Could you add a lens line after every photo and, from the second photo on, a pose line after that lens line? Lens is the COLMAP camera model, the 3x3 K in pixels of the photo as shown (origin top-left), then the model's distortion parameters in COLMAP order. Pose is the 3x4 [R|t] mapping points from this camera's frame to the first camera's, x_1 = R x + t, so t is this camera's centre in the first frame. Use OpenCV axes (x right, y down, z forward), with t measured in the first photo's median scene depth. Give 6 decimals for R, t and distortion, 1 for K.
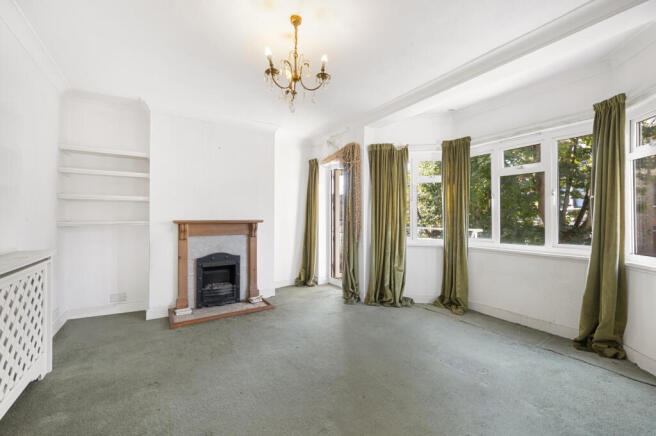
lens RADIAL K [[266.5, 0, 327.9], [0, 266.5, 216.9], [0, 0, 1]] dist [0.001339, -0.000039]
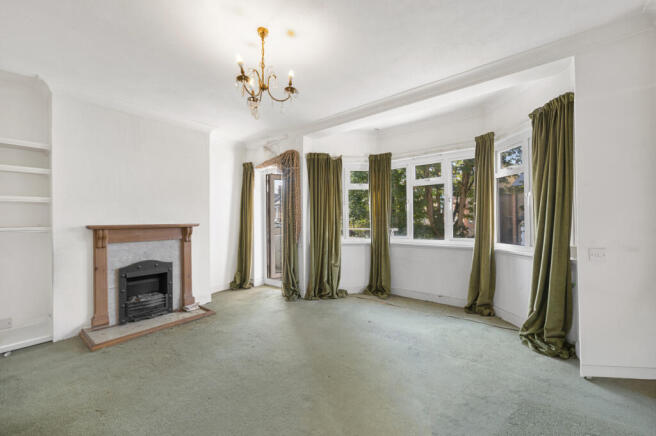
lens RADIAL K [[266.5, 0, 308.4], [0, 266.5, 221.0], [0, 0, 1]] dist [0.001339, -0.000039]
pose [[0.949191, -0.011022, 0.314508, -0.198341], [0.009861, 0.999937, 0.005282, 0.001120], [-0.314547, -0.001912, 0.949240, -0.037012]]
